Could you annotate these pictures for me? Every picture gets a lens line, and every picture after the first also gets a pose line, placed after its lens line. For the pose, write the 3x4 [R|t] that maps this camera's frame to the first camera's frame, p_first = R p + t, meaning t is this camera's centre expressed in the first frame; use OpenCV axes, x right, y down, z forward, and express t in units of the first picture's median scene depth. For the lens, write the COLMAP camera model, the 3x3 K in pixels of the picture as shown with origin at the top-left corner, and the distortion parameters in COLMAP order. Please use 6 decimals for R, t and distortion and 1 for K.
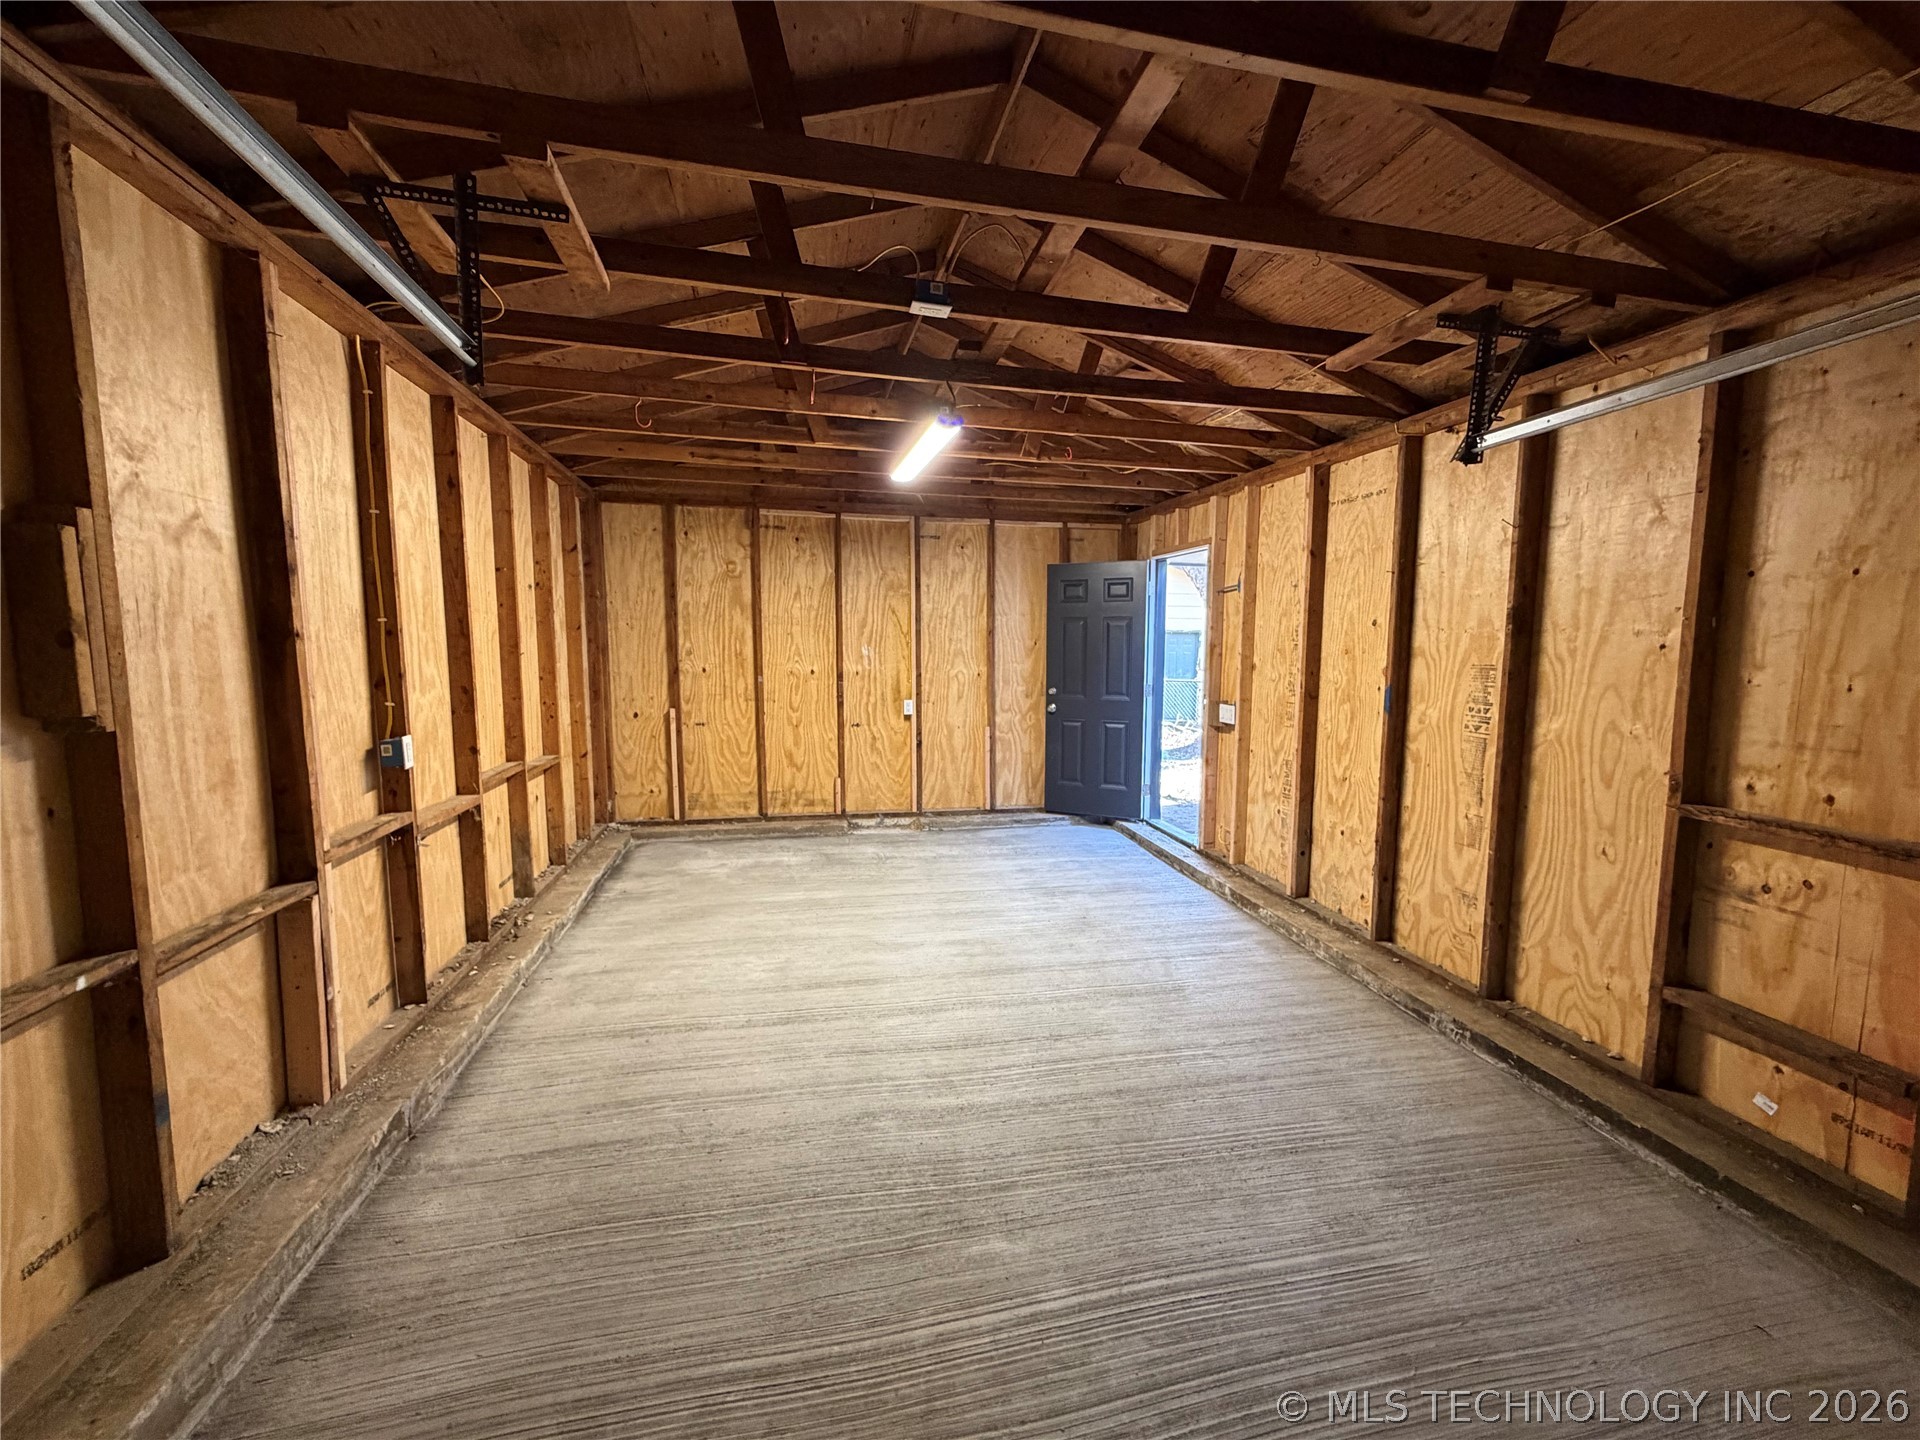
lens RADIAL K [[765.1, 0, 960.0], [0, 765.1, 720.0], [0, 0, 1]] dist [0.001082, 0.000035]
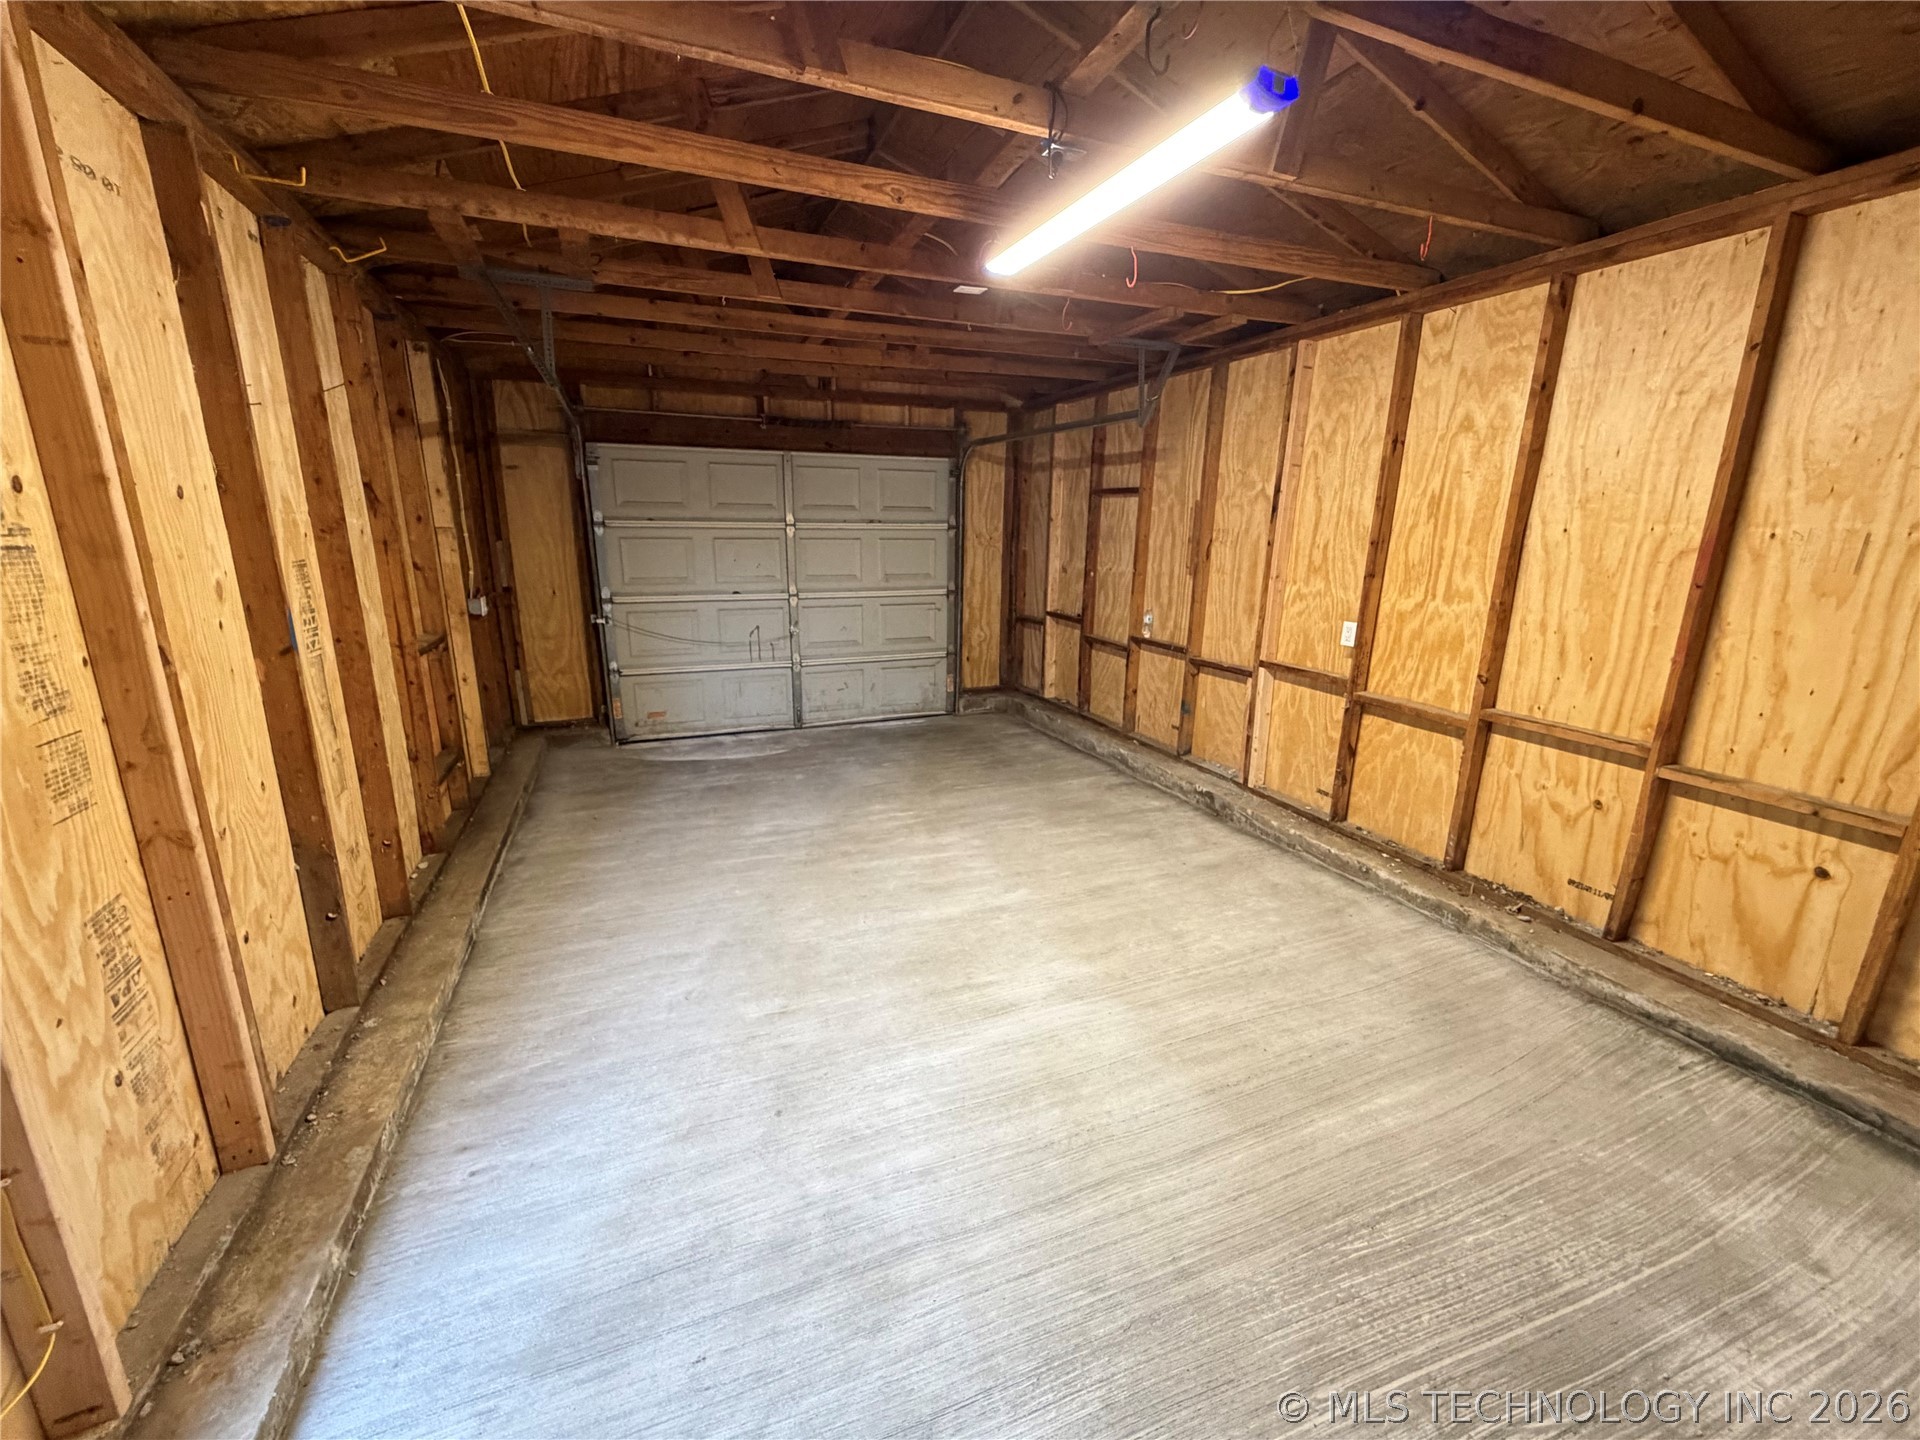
lens RADIAL K [[765.1, 0, 960.0], [0, 765.1, 720.0], [0, 0, 1]] dist [0.001082, 0.000035]
pose [[-0.983127, 0.020269, -0.181799, 0.147740], [-0.042897, 0.940583, 0.336844, -0.173028], [0.177825, 0.338959, -0.923842, 1.556283]]
